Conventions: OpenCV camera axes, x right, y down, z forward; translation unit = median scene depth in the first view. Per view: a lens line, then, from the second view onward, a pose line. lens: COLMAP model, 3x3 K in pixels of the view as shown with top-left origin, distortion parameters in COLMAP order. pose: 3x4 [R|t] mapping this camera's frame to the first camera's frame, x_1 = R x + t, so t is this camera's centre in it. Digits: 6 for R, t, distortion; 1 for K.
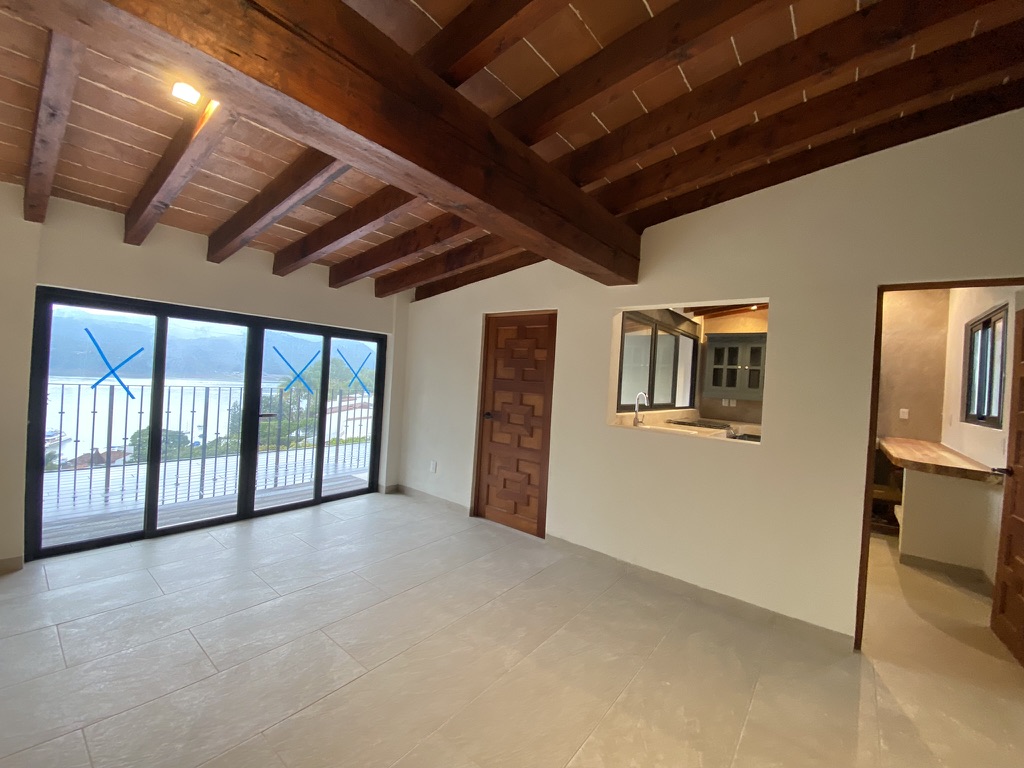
lens RADIAL K [[422.5, 0, 511.8], [0, 422.5, 381.0], [0, 0, 1]] dist [0.017307, -0.019040]
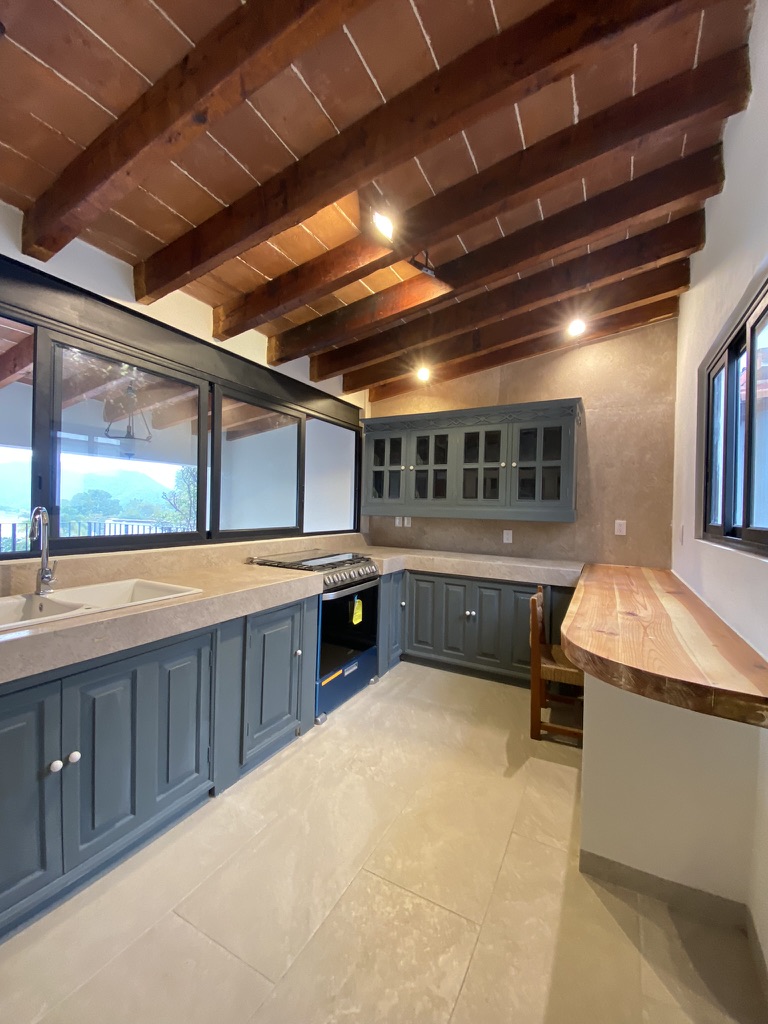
lens RADIAL K [[422.5, 0, 384.0], [0, 422.5, 512.0], [0, 0, 1]] dist [0.017307, -0.019040]
pose [[0.983233, -0.042864, 0.177243, 0.442657], [0.040213, 0.999019, 0.018527, 0.026743], [-0.177863, -0.011089, 0.983993, 0.409377]]
